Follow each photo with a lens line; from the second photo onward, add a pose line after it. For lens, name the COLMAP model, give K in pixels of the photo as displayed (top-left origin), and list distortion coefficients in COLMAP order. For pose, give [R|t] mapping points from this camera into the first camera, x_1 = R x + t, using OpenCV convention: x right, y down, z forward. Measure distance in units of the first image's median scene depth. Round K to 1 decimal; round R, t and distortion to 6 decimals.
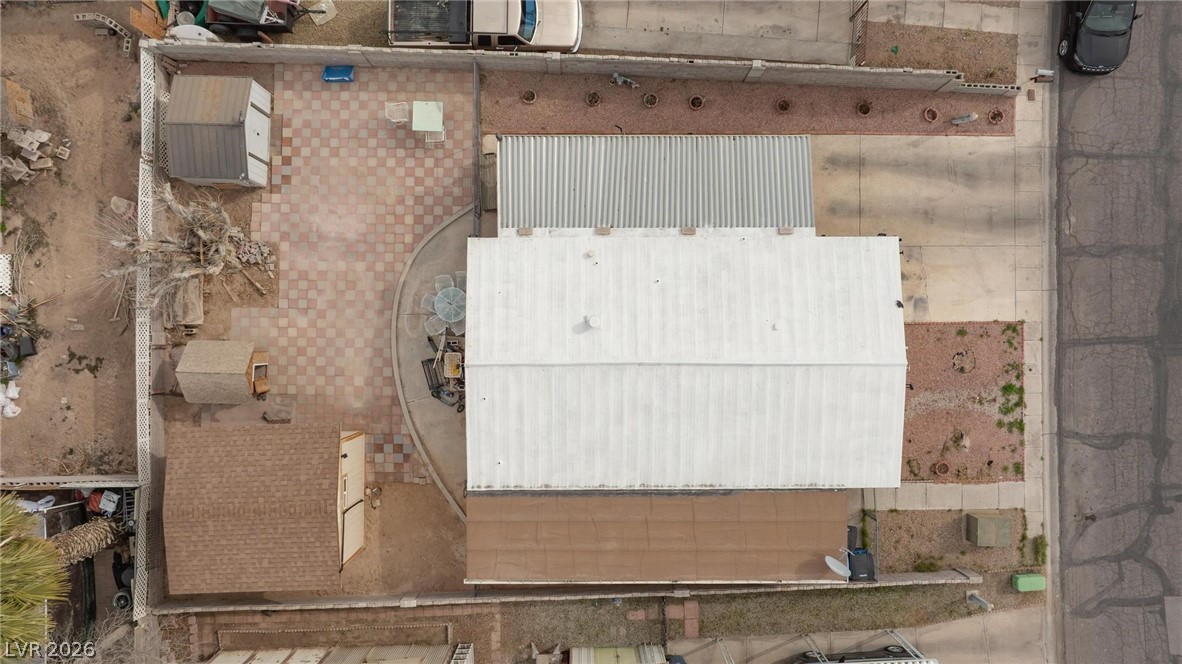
lens RADIAL K [[829.8, 0, 592.9], [0, 829.8, 326.7], [0, 0, 1]] dist [-0.050216, 0.059251]
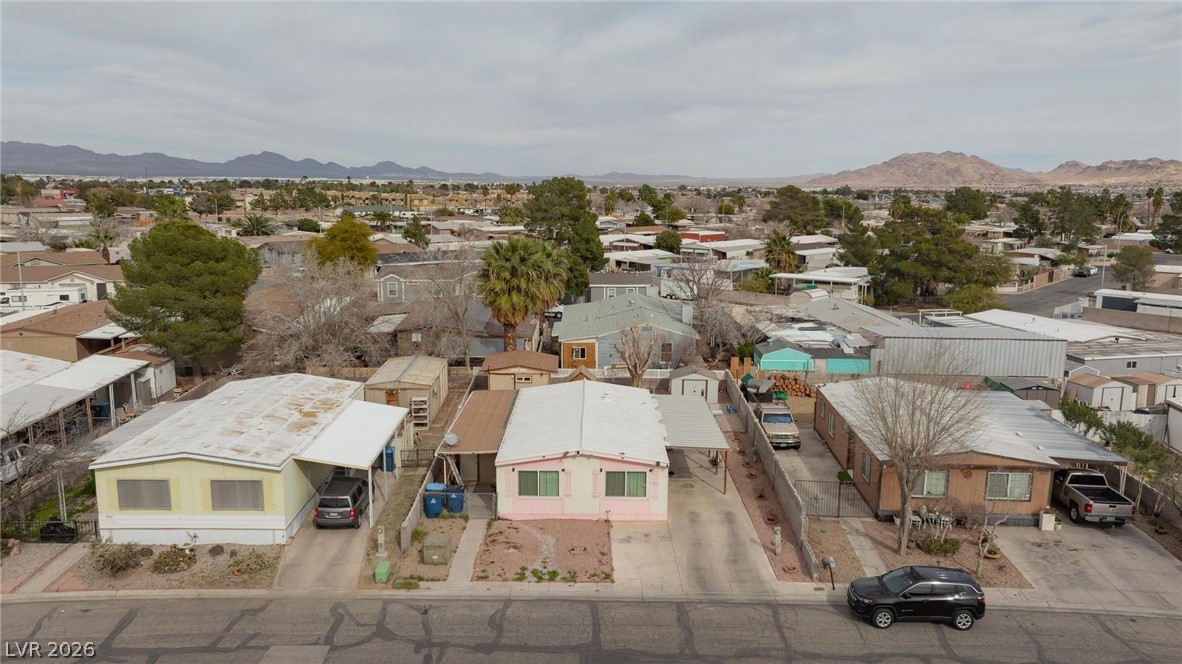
lens RADIAL K [[829.8, 0, 593.3], [0, 829.8, 331.7], [0, 0, 1]] dist [-0.050216, 0.059251]
pose [[-0.002968, 0.170562, -0.985342, 1.576054], [-0.999991, 0.002330, 0.003415, 0.016148], [0.002878, 0.985344, 0.170554, 0.474493]]
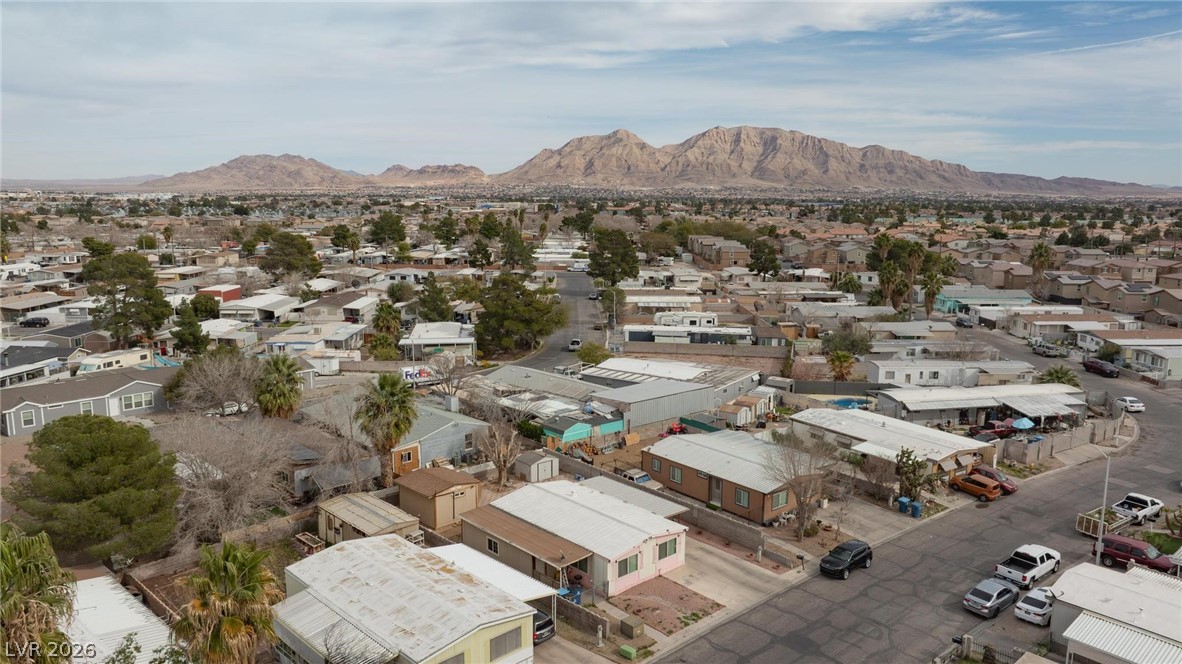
lens RADIAL K [[829.8, 0, 592.9], [0, 829.8, 331.8], [0, 0, 1]] dist [-0.050216, 0.059251]
pose [[0.677675, 0.122267, -0.725126, 1.609551], [-0.735343, 0.119730, -0.667035, 1.397460], [0.005264, 0.985249, 0.171046, 0.061103]]
